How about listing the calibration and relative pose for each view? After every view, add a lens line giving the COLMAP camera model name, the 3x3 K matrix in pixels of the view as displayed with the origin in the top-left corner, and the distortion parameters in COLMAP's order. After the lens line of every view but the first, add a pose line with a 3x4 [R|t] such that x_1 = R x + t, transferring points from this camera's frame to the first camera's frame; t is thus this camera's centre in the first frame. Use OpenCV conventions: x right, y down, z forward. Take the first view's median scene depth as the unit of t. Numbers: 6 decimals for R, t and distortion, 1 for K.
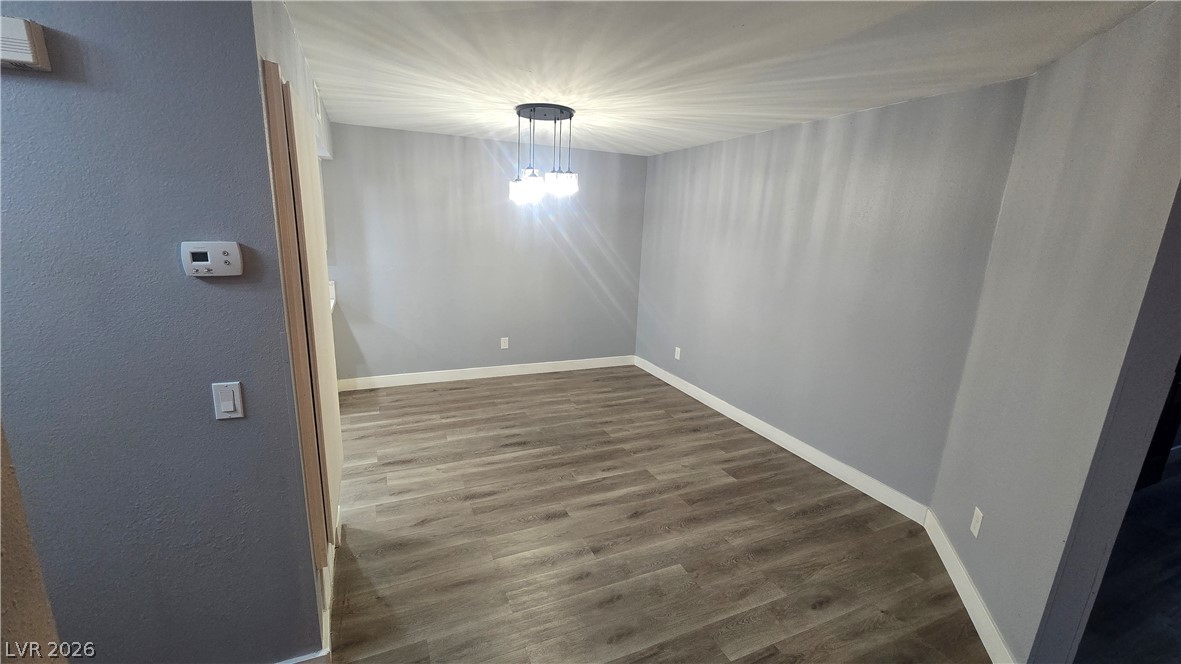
lens RADIAL K [[482.6, 0, 585.9], [0, 482.6, 337.0], [0, 0, 1]] dist [0.000044, -0.000300]
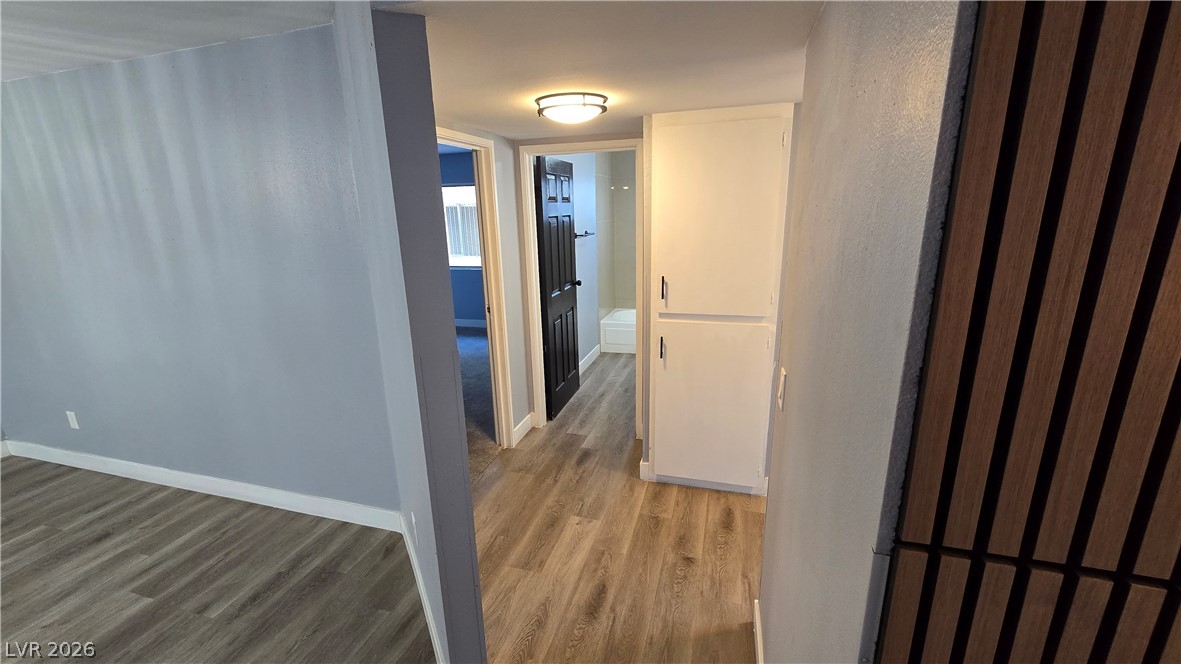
lens RADIAL K [[482.6, 0, 585.9], [0, 482.6, 337.0], [0, 0, 1]] dist [0.000044, -0.000300]
pose [[0.651858, -0.253376, 0.714760, 0.301929], [0.225689, 0.964641, 0.136130, -0.009505], [-0.723979, 0.072576, 0.685993, 0.077047]]
